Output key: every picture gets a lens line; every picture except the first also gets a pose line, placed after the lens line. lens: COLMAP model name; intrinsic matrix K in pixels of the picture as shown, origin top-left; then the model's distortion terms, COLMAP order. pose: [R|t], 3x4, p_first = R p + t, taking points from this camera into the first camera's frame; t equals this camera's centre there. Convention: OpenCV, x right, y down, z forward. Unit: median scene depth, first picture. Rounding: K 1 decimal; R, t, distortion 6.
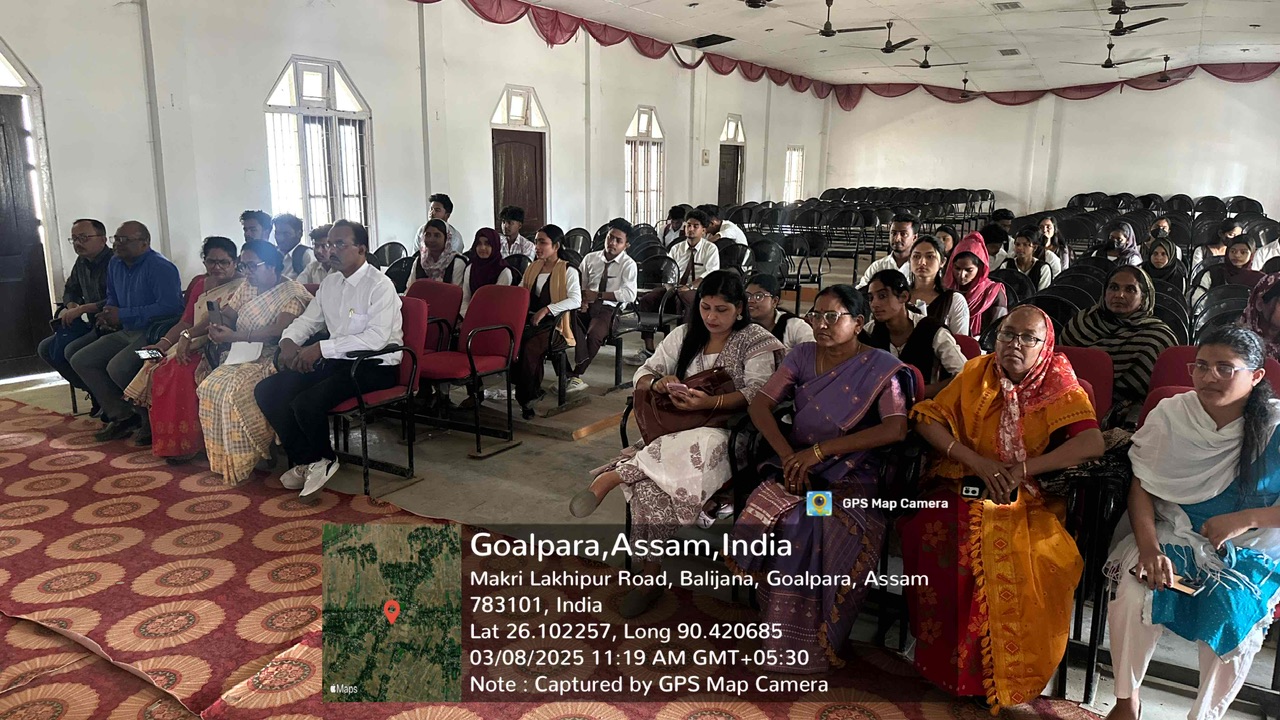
lens RADIAL K [[901.0, 0, 636.4], [0, 901.0, 359.5], [0, 0, 1]] dist [0.081281, -0.115219]
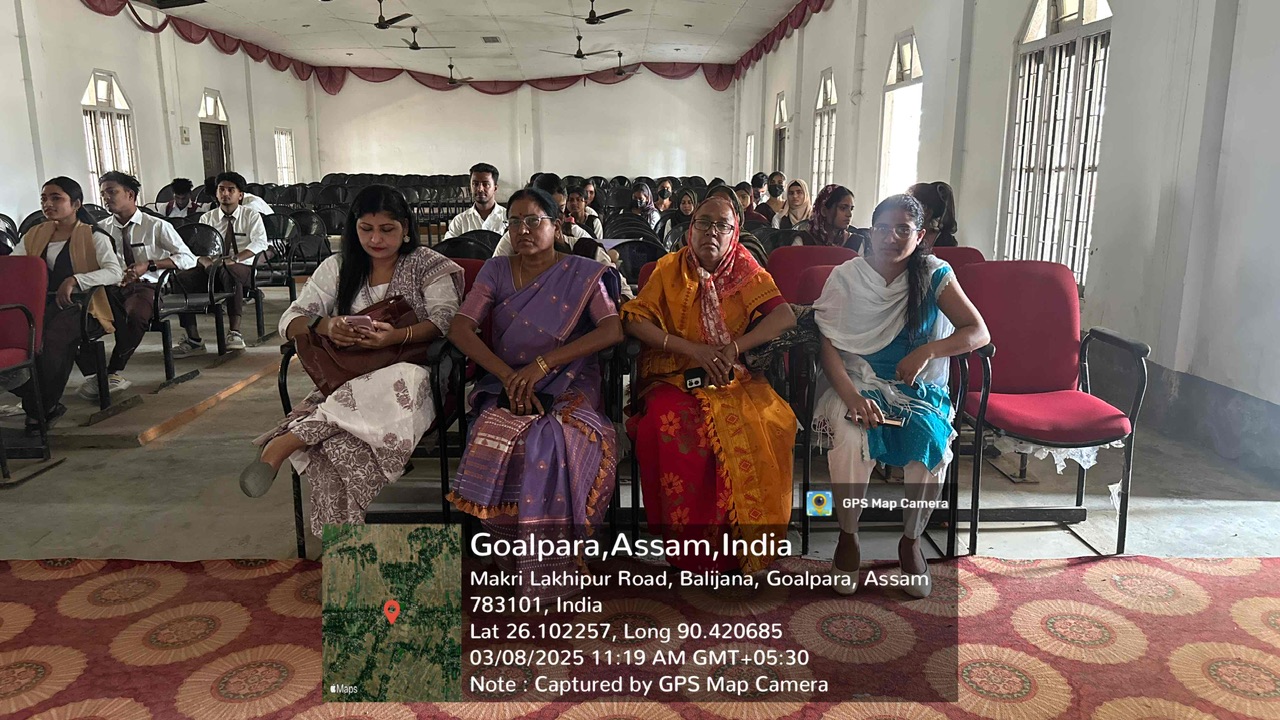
lens RADIAL K [[901.0, 0, 636.6], [0, 901.0, 361.3], [0, 0, 1]] dist [0.081281, -0.115219]
pose [[0.843094, -0.121795, 0.523793, -0.104930], [0.123474, 0.991835, 0.031883, 0.041949], [-0.523399, 0.037795, 0.851249, 0.082484]]
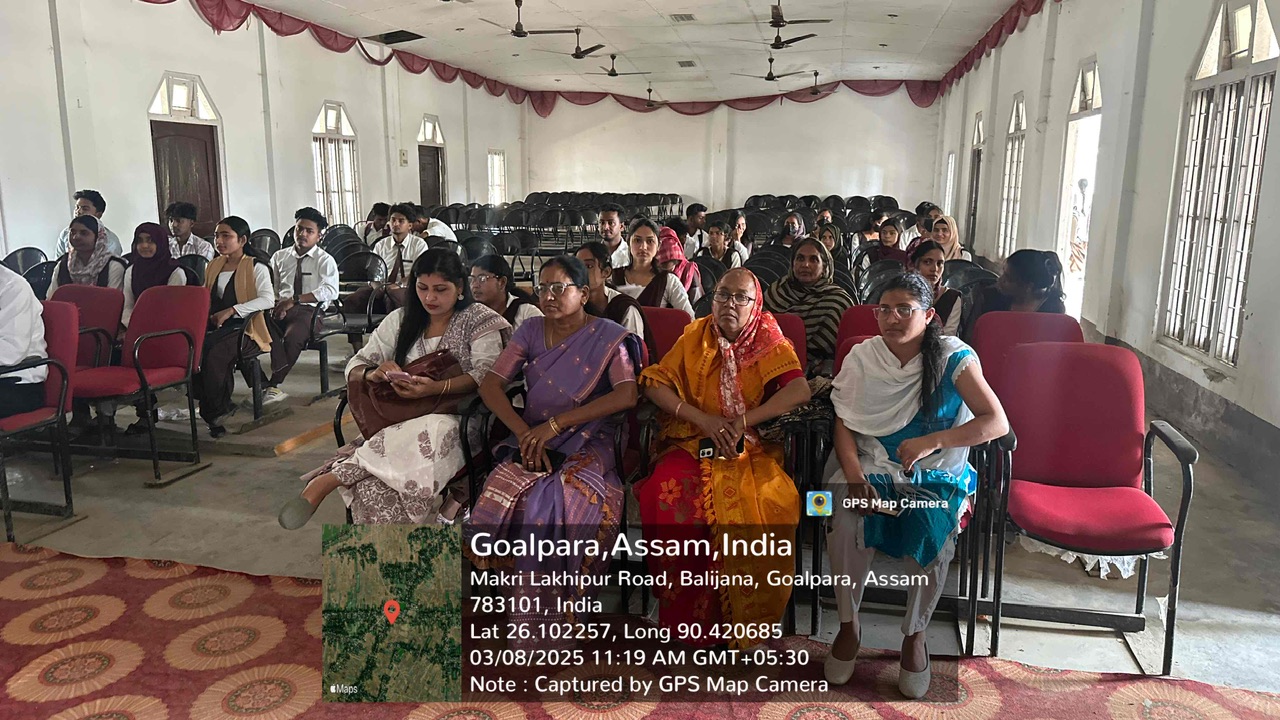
lens RADIAL K [[901.0, 0, 651.2], [0, 901.0, 351.3], [0, 0, 1]] dist [0.081281, -0.115219]
pose [[0.943306, -0.064821, 0.325534, -0.006021], [0.071384, 0.997415, -0.008243, 0.019690], [-0.324158, 0.031013, 0.945494, 0.020906]]
